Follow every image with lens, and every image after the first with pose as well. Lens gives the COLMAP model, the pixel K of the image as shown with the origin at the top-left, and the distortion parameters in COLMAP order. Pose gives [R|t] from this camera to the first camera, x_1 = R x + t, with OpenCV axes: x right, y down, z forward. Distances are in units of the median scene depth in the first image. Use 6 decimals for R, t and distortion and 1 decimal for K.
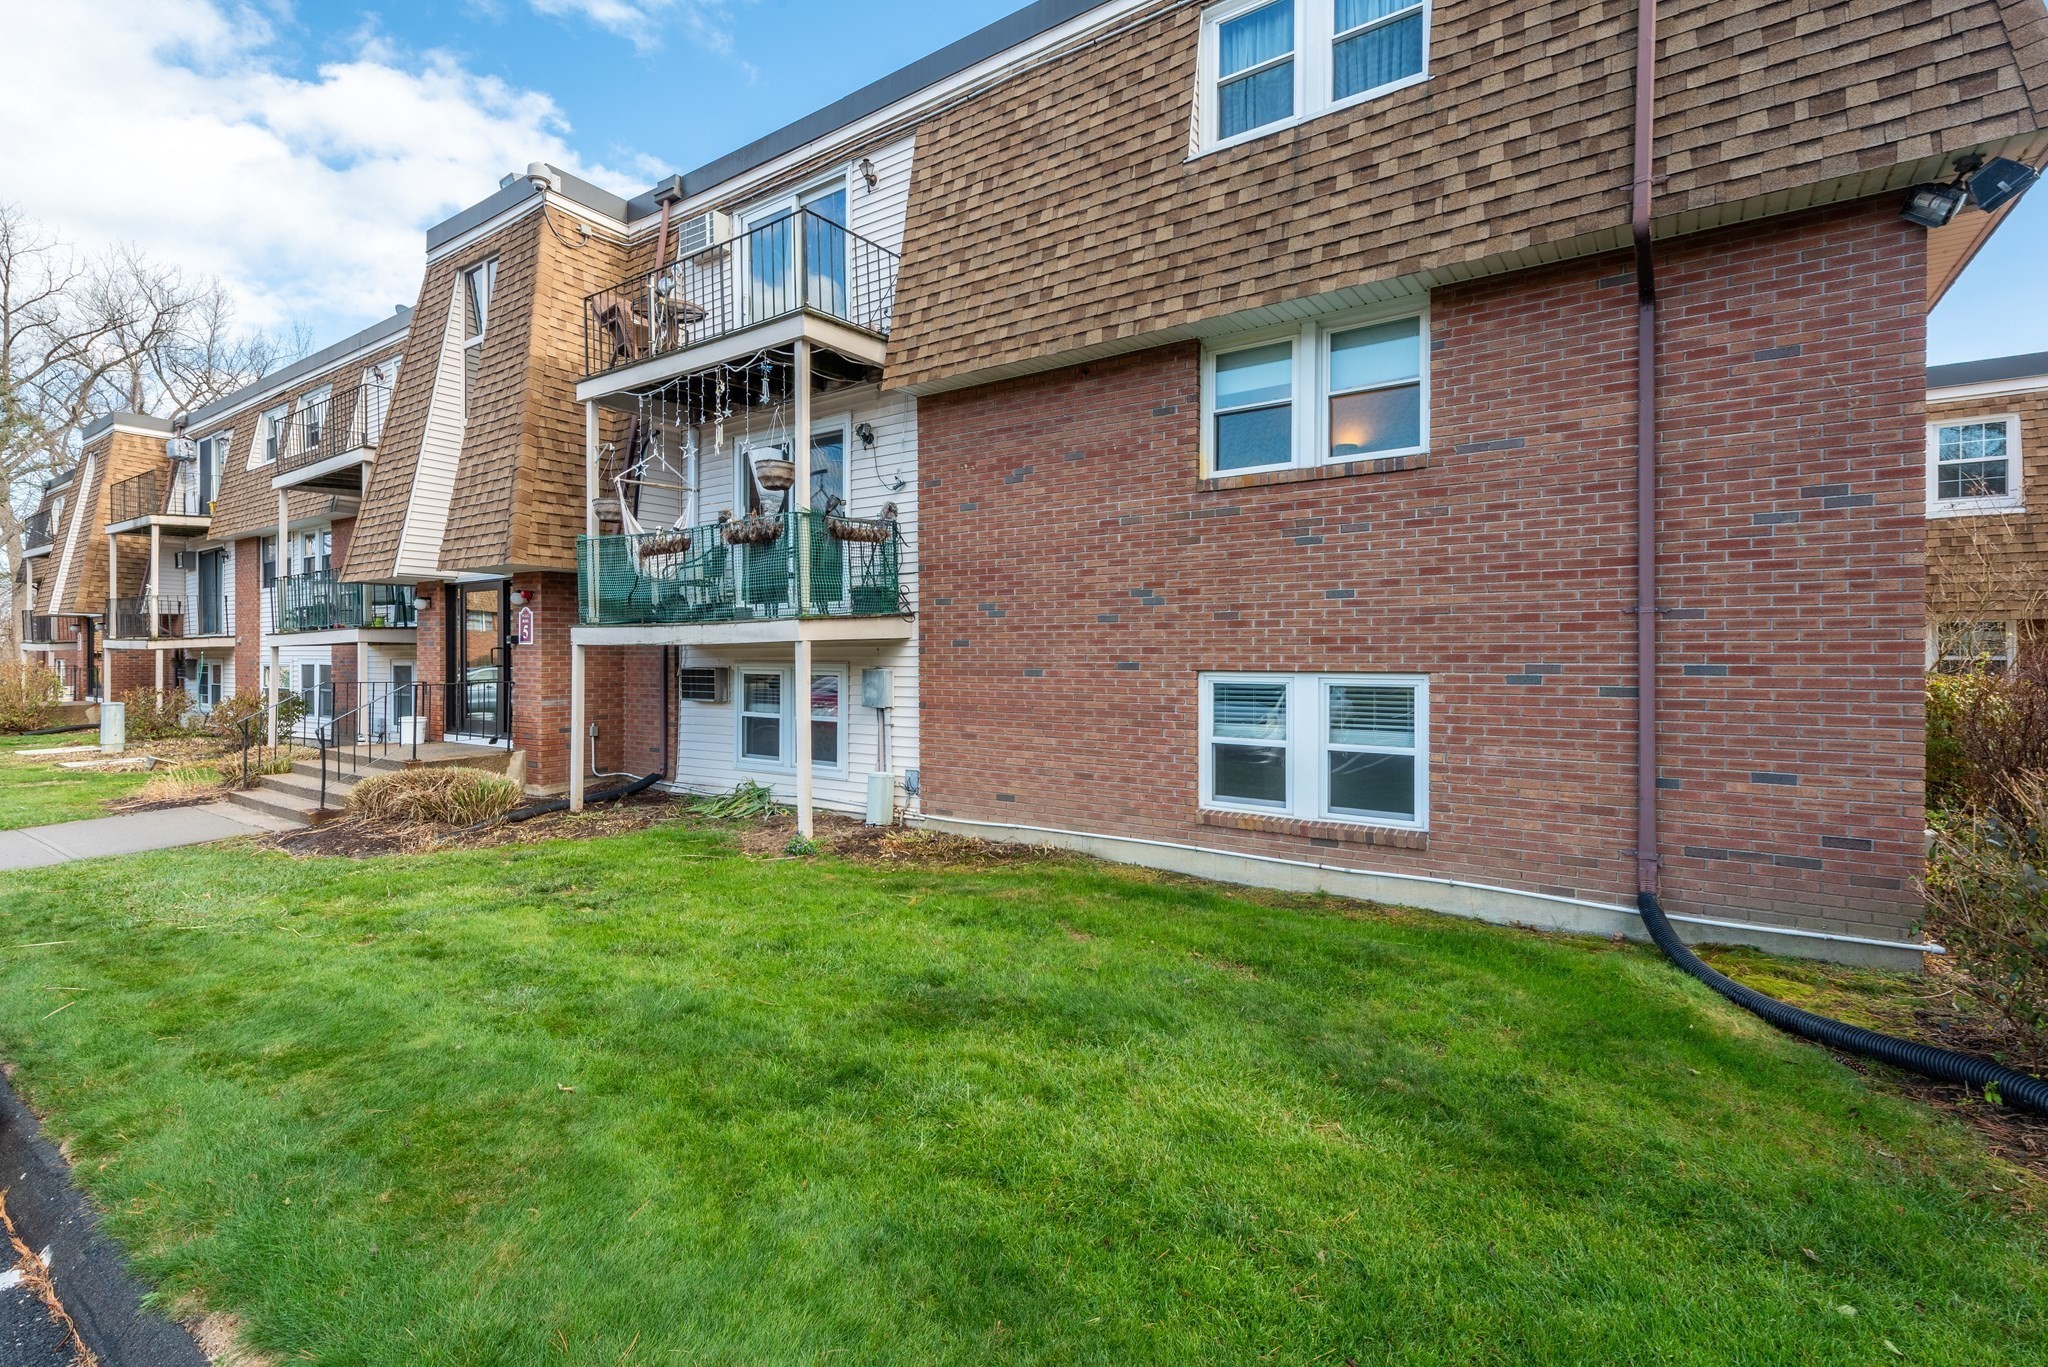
lens RADIAL K [[918.1, 0, 1037.9], [0, 918.1, 653.7], [0, 0, 1]] dist [0.016731, -0.005176]
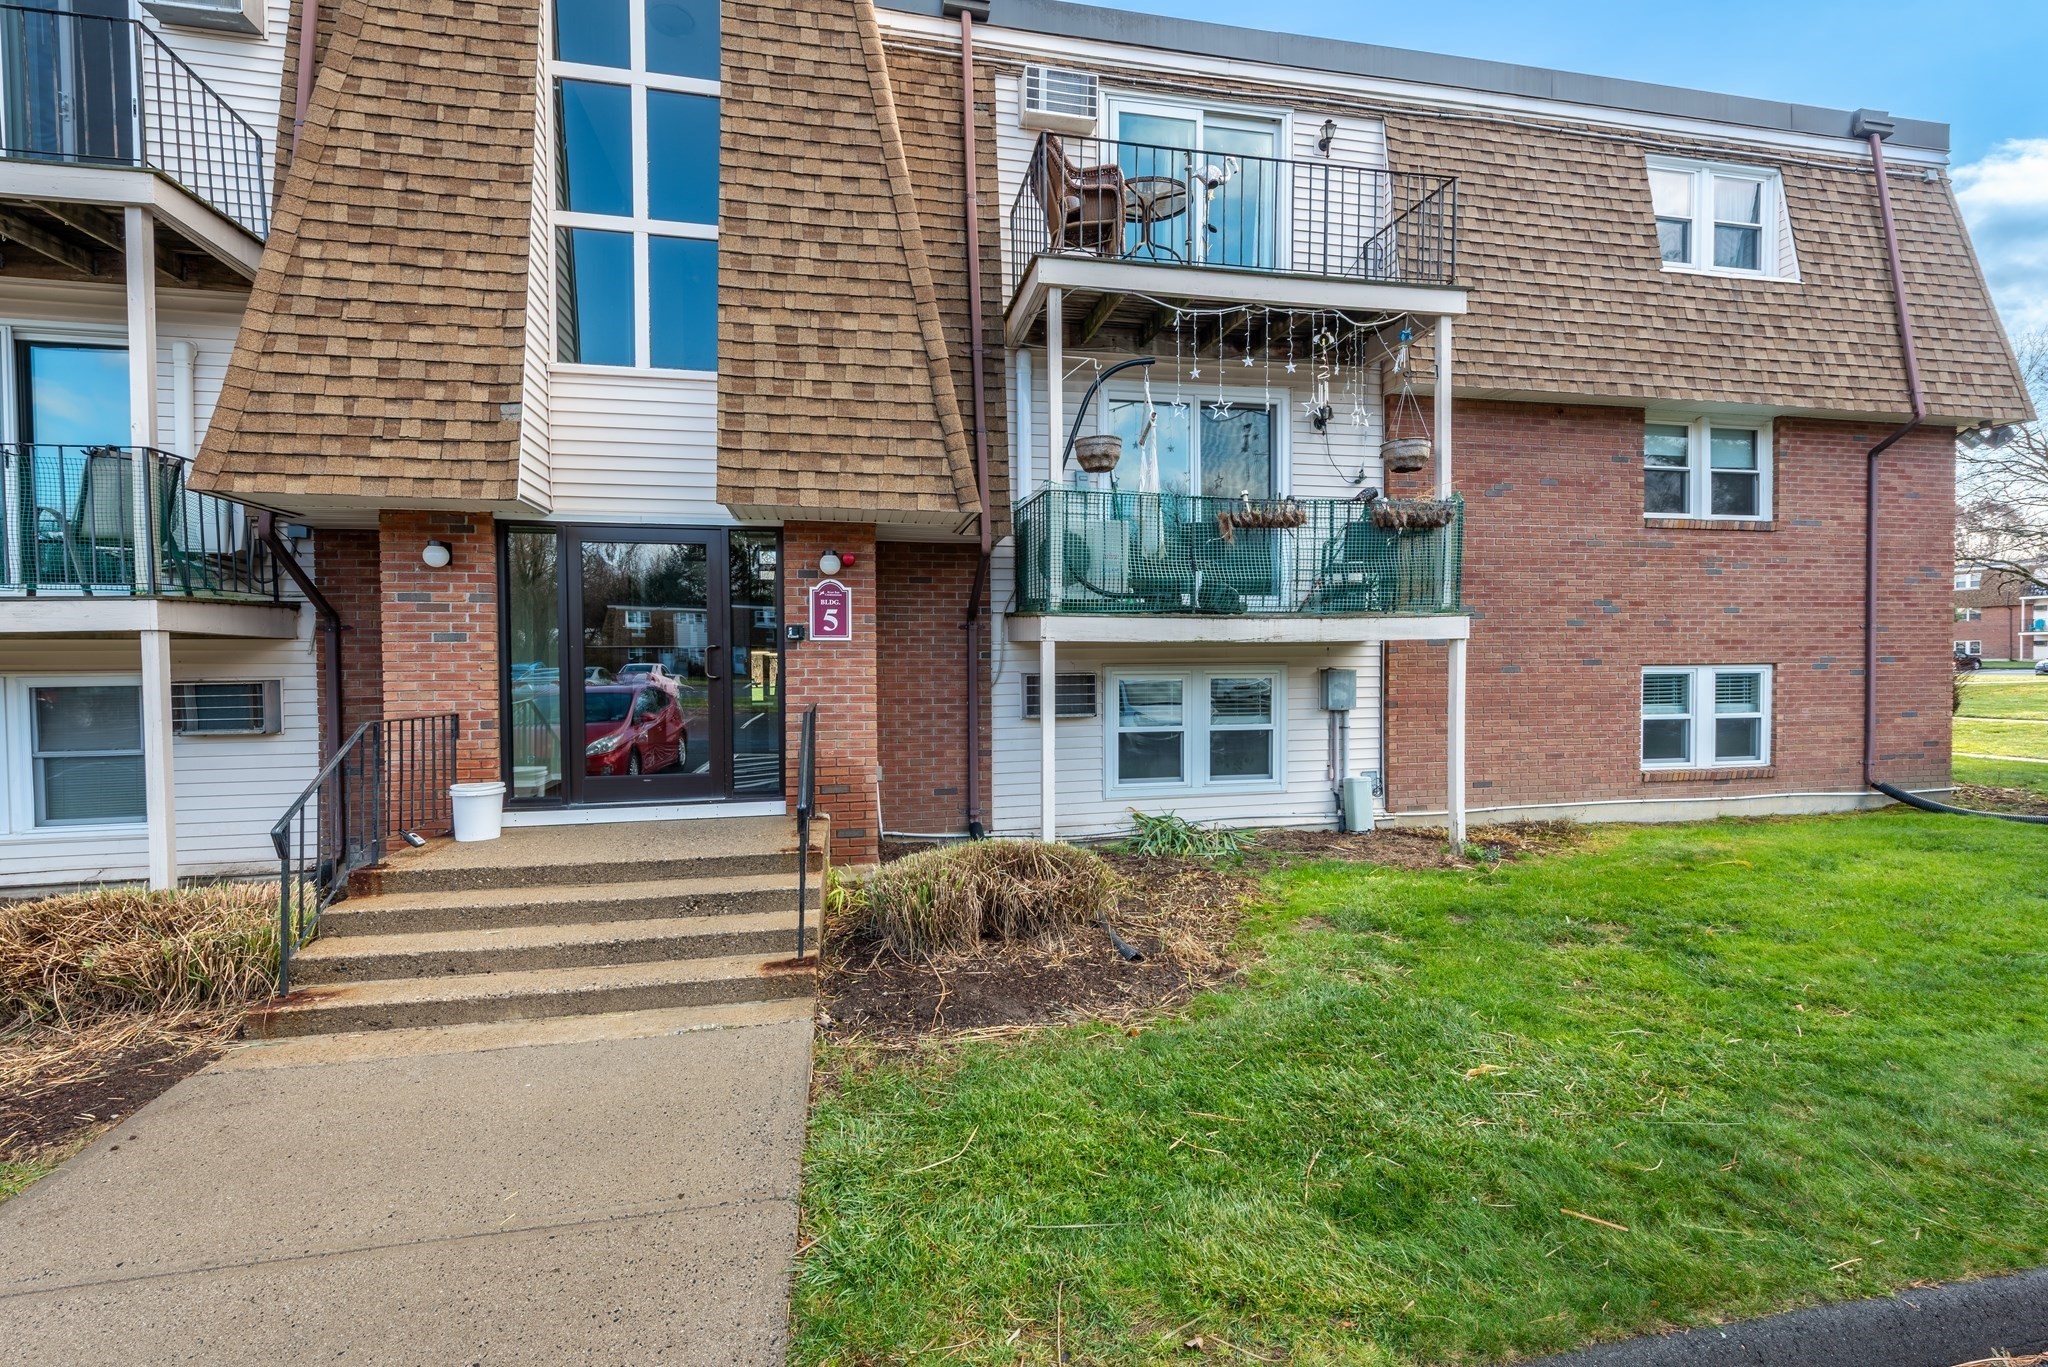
lens RADIAL K [[897.4, 0, 1026.0], [0, 897.4, 672.0], [0, 0, 1]] dist [0.015518, -0.004869]
pose [[0.689846, -0.017610, 0.723742, -1.312978], [0.004823, 0.999794, 0.019730, -0.000719], [-0.723940, -0.010120, 0.689789, 0.726505]]
